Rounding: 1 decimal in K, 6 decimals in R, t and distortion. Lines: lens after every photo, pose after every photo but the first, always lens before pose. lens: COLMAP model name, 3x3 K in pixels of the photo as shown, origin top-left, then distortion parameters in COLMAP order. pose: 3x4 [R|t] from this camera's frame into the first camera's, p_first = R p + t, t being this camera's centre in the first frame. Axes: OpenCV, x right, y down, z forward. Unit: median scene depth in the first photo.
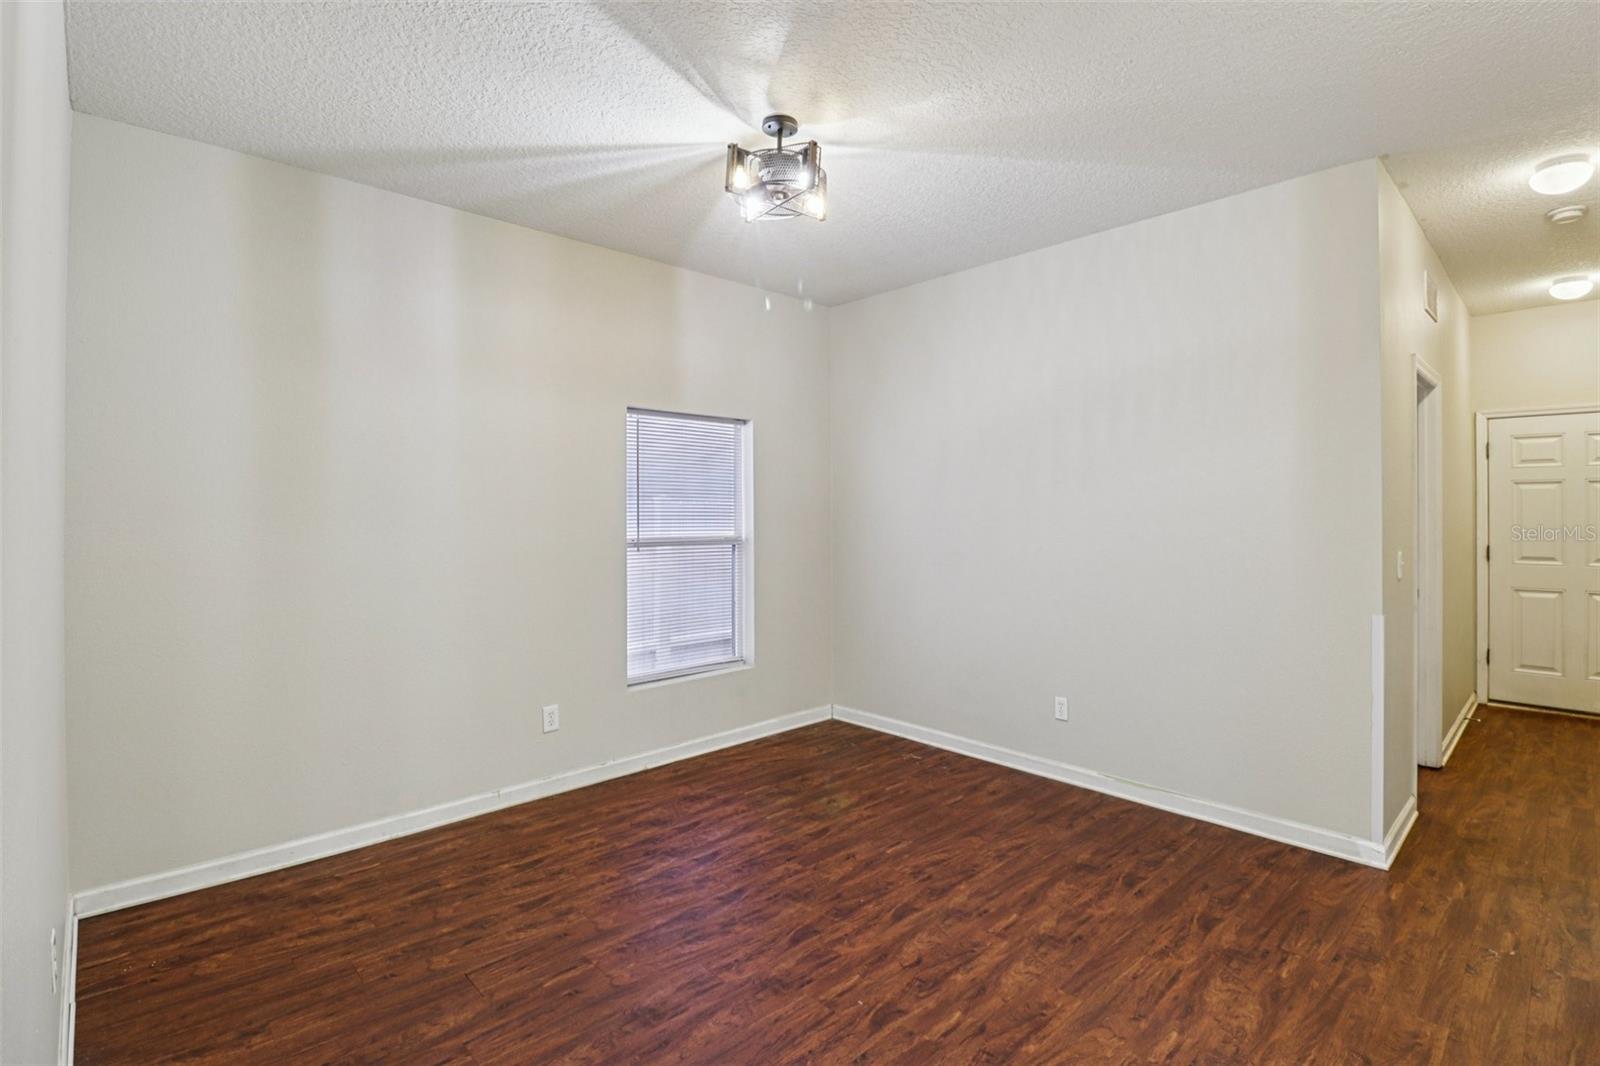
lens RADIAL K [[741.6, 0, 791.9], [0, 741.6, 517.4], [0, 0, 1]] dist [-0.005460, -0.004009]
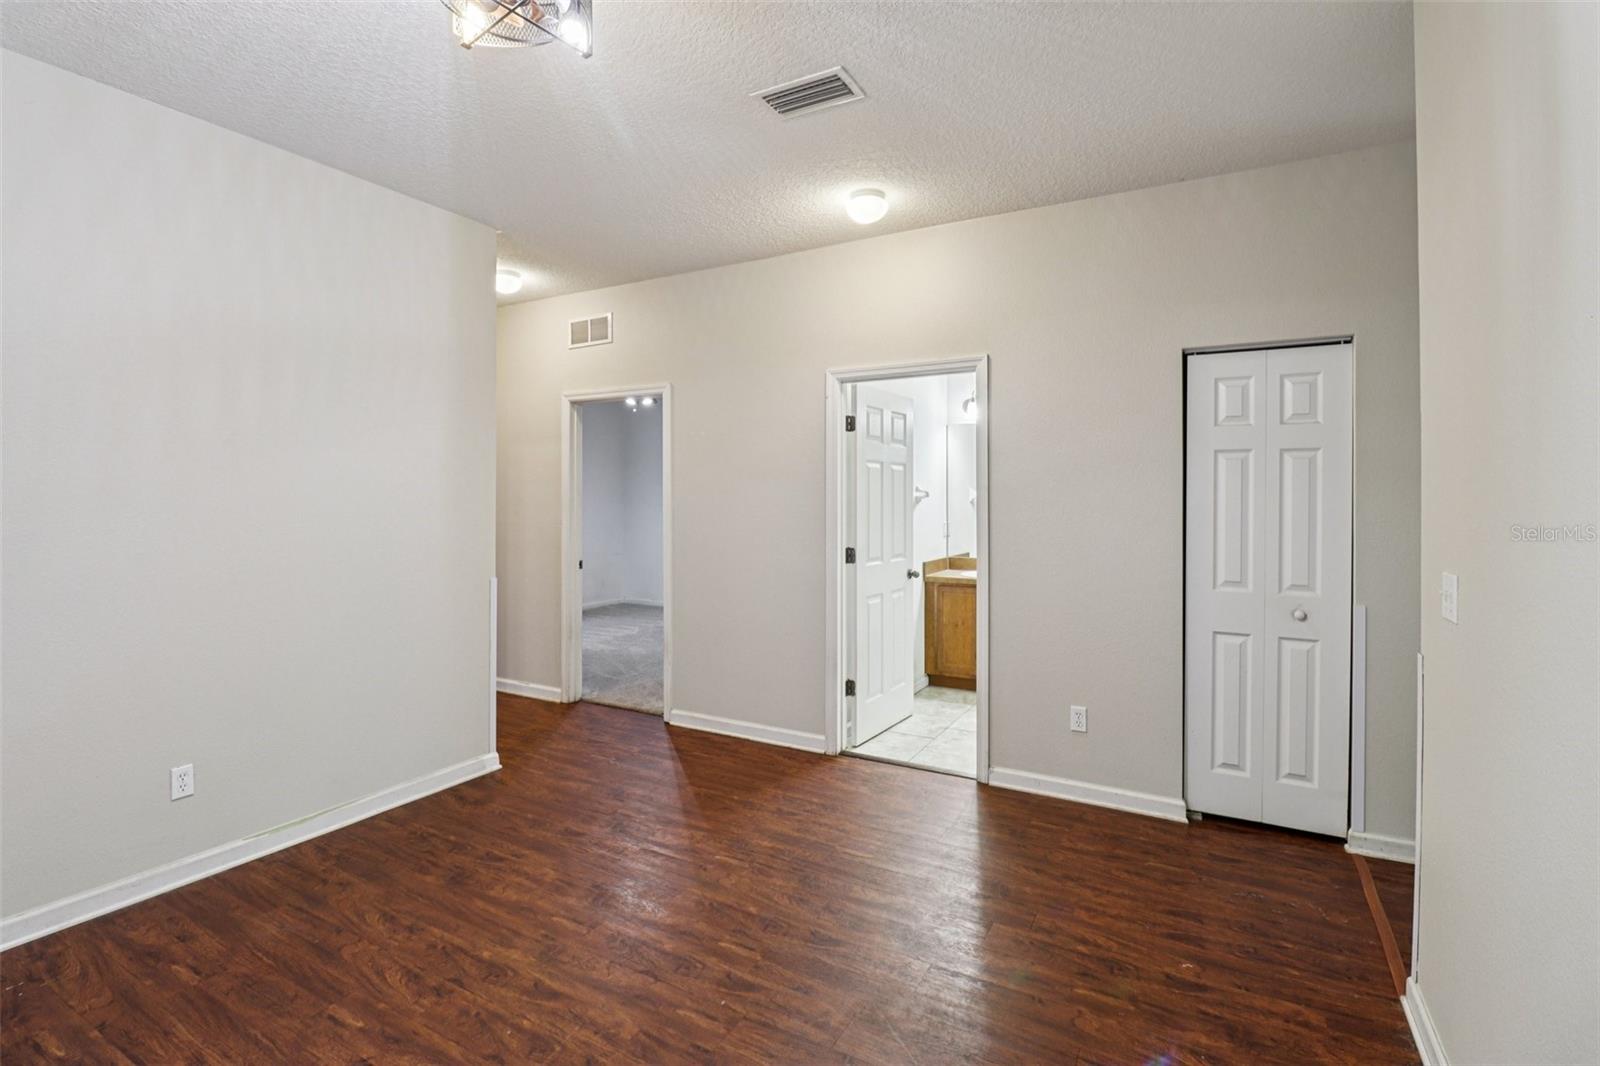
lens RADIAL K [[741.6, 0, 802.2], [0, 741.6, 528.8], [0, 0, 1]] dist [-0.005460, -0.004009]
pose [[-0.314342, -0.030629, 0.948816, -0.610013], [0.002435, 0.999450, 0.033070, -0.001399], [-0.949307, 0.012706, -0.314095, 0.861673]]
